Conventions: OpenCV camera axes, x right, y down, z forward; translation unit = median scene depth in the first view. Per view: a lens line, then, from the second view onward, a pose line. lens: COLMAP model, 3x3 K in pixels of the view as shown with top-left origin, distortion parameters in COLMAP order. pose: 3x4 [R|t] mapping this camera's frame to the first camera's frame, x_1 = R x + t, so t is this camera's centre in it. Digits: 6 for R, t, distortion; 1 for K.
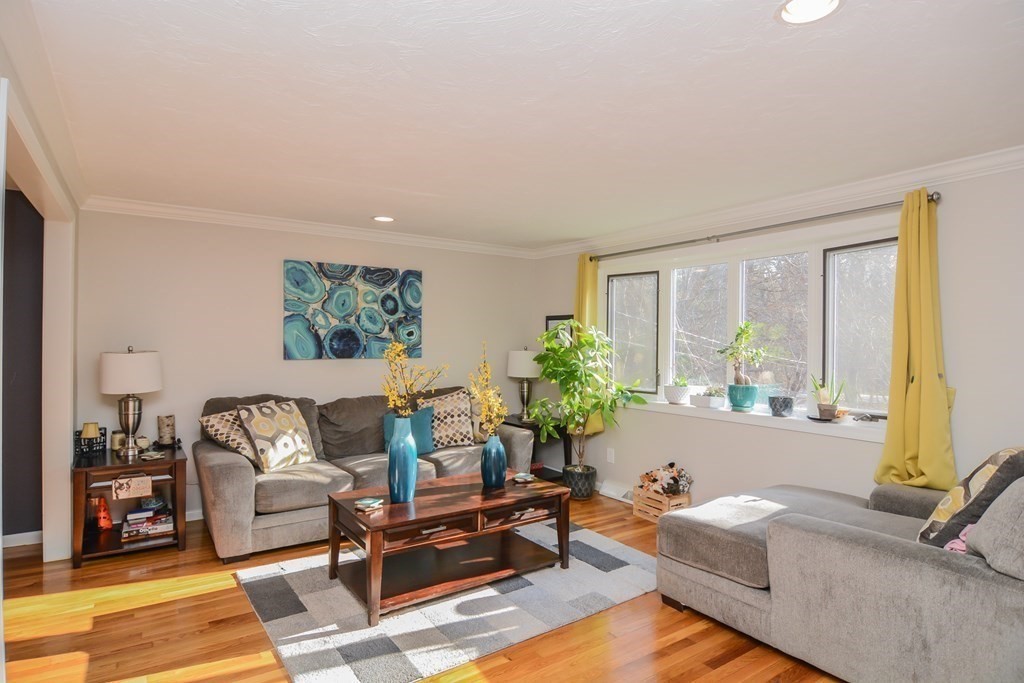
lens RADIAL K [[552.8, 0, 508.4], [0, 552.8, 341.1], [0, 0, 1]] dist [-0.004266, -0.009106]
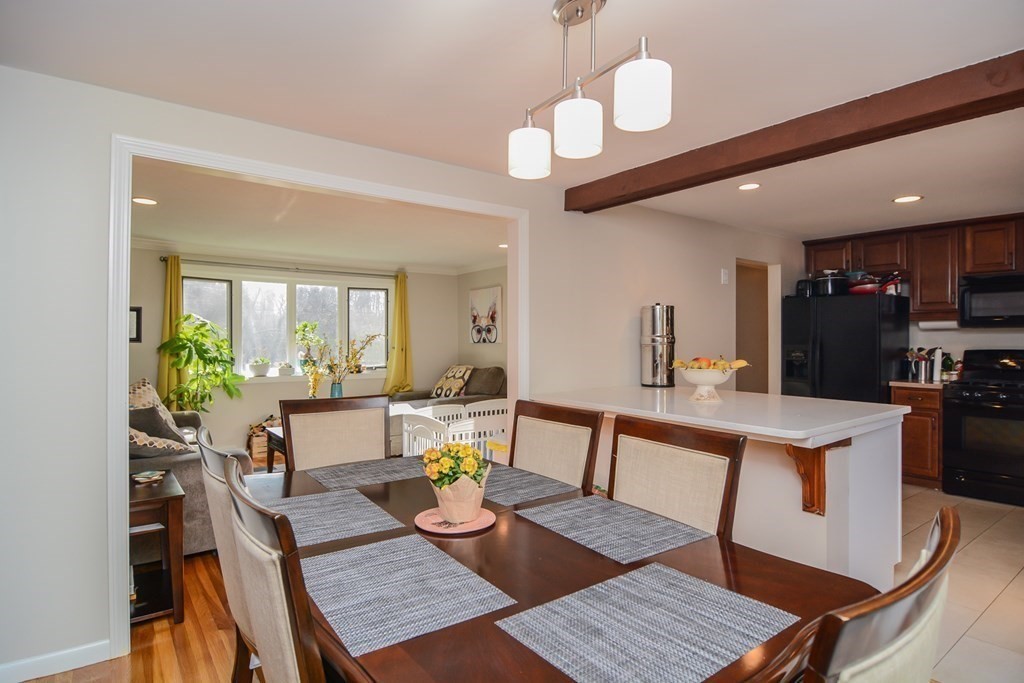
lens RADIAL K [[552.8, 0, 508.4], [0, 552.8, 341.1], [0, 0, 1]] dist [-0.004266, -0.009106]
pose [[-0.037592, -0.007242, 0.999267, -1.339252], [-0.003251, 0.999969, 0.007125, 0.010115], [-0.999288, -0.002981, -0.037615, 0.465440]]
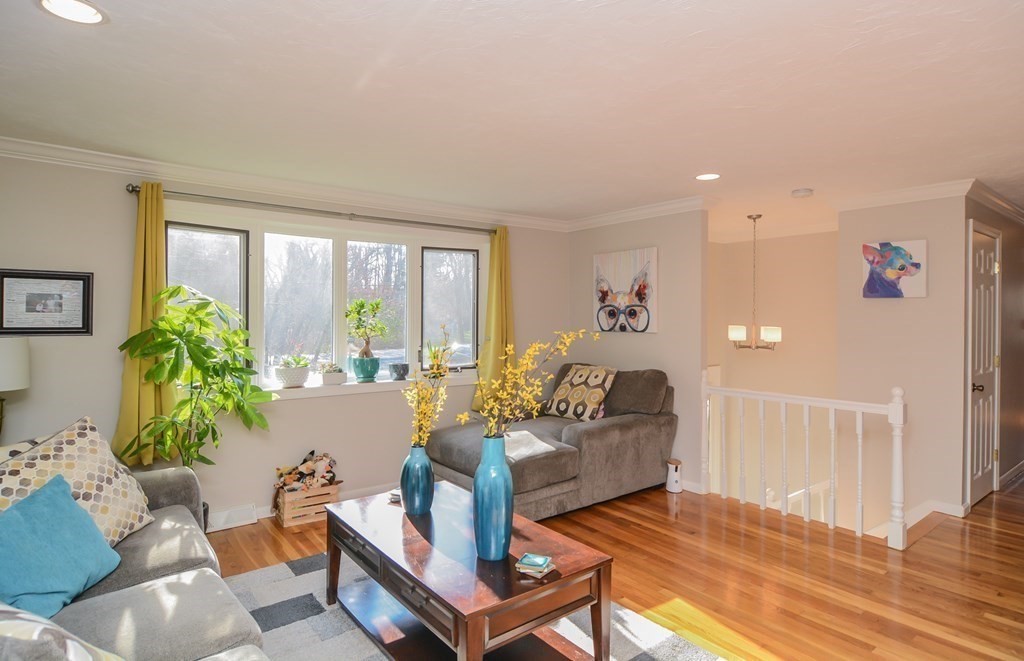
lens RADIAL K [[552.4, 0, 511.3], [0, 552.4, 314.5], [0, 0, 1]] dist [0.002758, -0.025913]
pose [[-0.058025, -0.007835, 0.998284, -0.694947], [-0.010041, 0.999923, 0.007264, -0.016046], [-0.998265, -0.009602, -0.058099, 0.807075]]
